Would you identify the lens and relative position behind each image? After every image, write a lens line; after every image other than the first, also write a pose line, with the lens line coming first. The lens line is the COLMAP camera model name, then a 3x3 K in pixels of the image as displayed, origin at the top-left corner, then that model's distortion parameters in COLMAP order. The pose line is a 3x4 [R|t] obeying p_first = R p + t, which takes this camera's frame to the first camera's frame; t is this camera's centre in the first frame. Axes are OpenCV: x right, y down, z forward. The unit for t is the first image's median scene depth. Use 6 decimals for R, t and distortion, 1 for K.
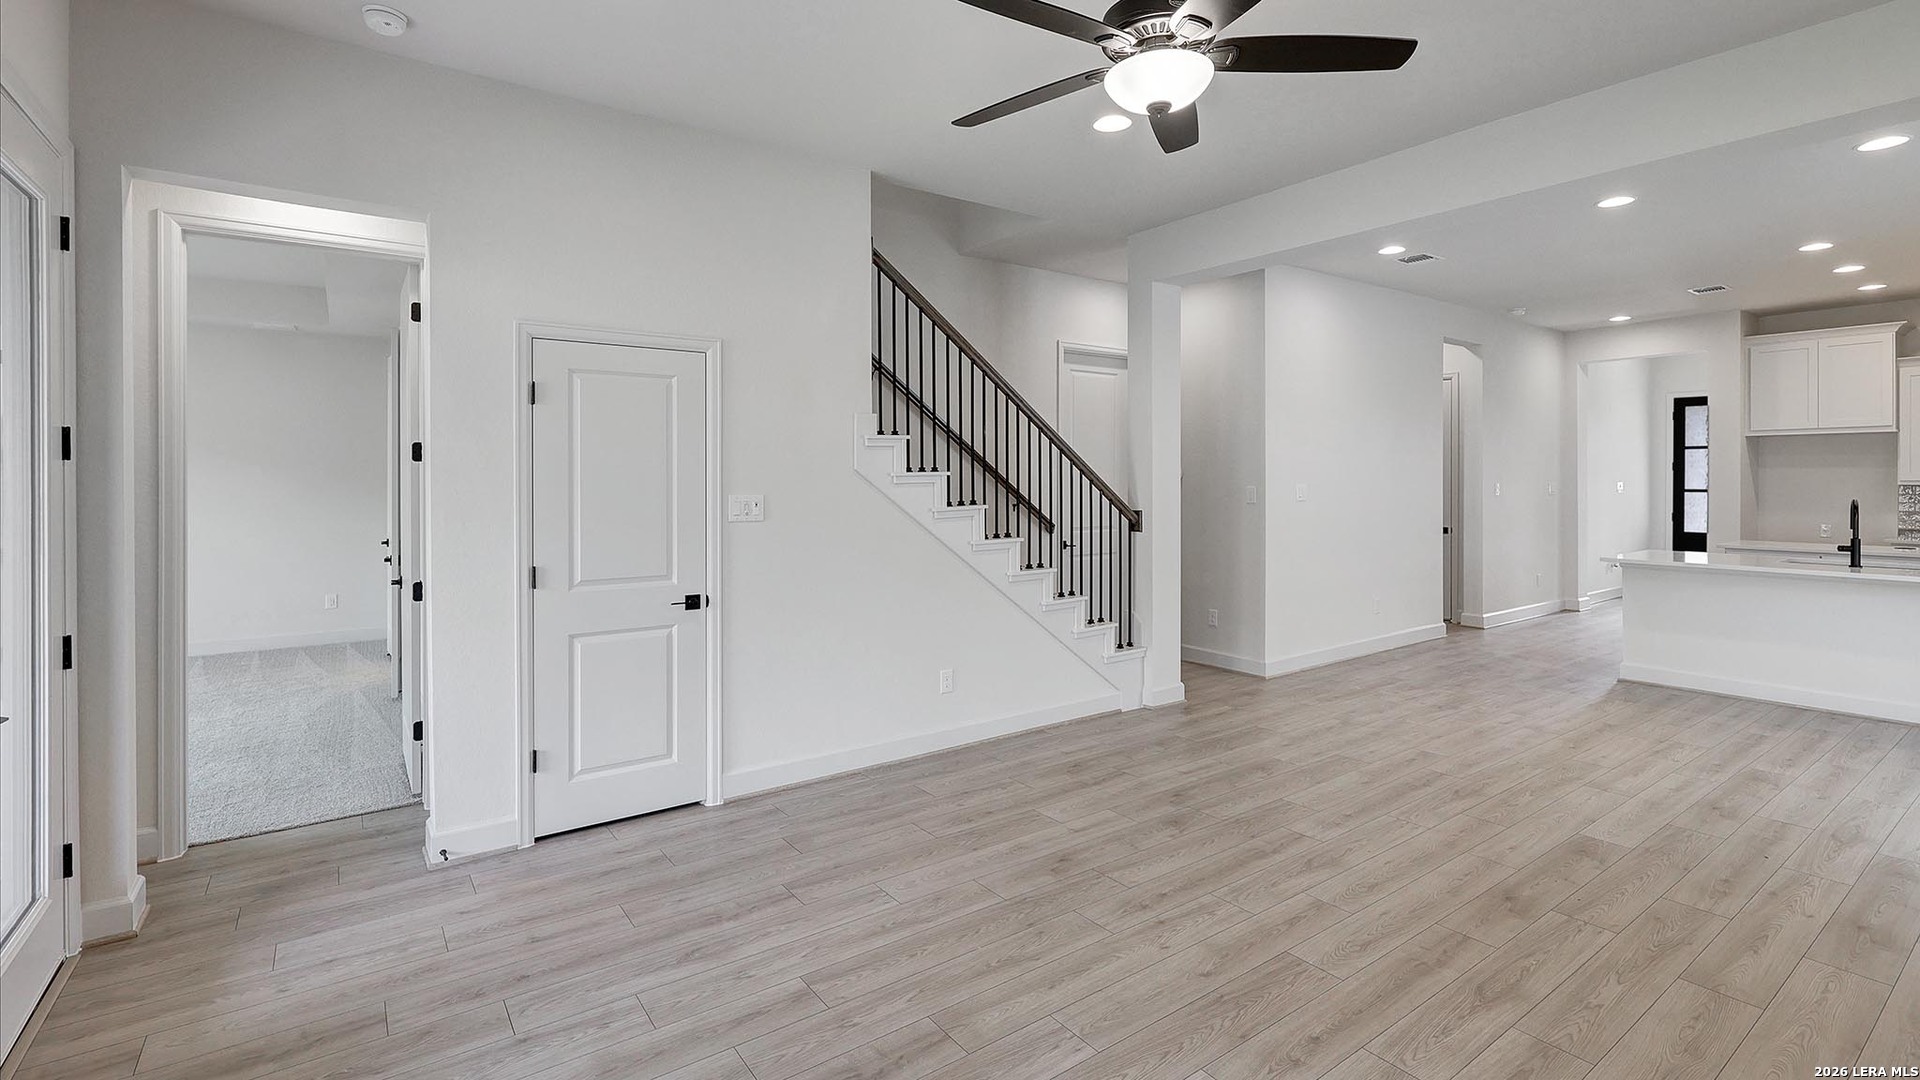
lens RADIAL K [[863.6, 0, 955.0], [0, 863.6, 481.6], [0, 0, 1]] dist [-0.000676, 0.000401]
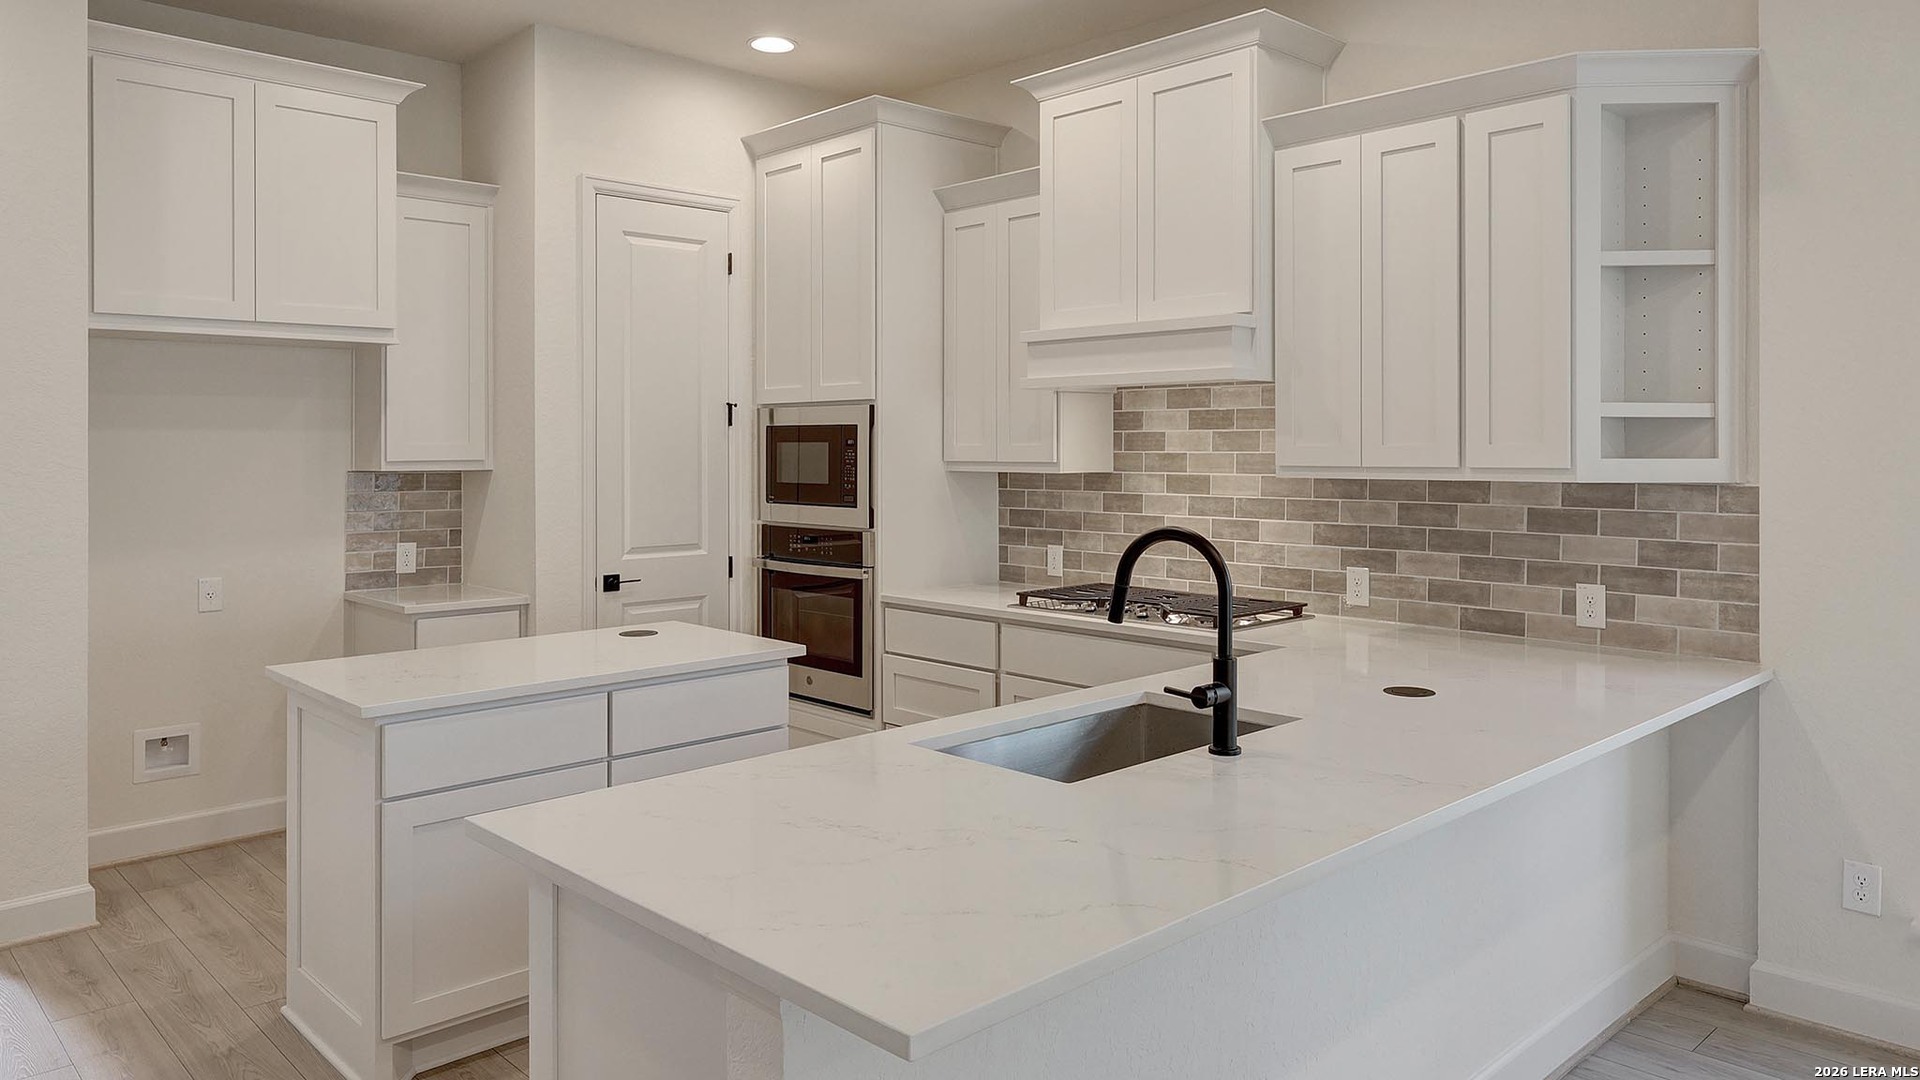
lens RADIAL K [[1278.2, 0, 960.9], [0, 1278.2, 440.6], [0, 0, 1]] dist [0.001089, -0.074800]
pose [[-0.130445, 0.006517, 0.991434, 0.758958], [0.007964, 0.999953, -0.005525, -0.009653], [-0.991424, 0.007176, -0.130490, 1.407366]]
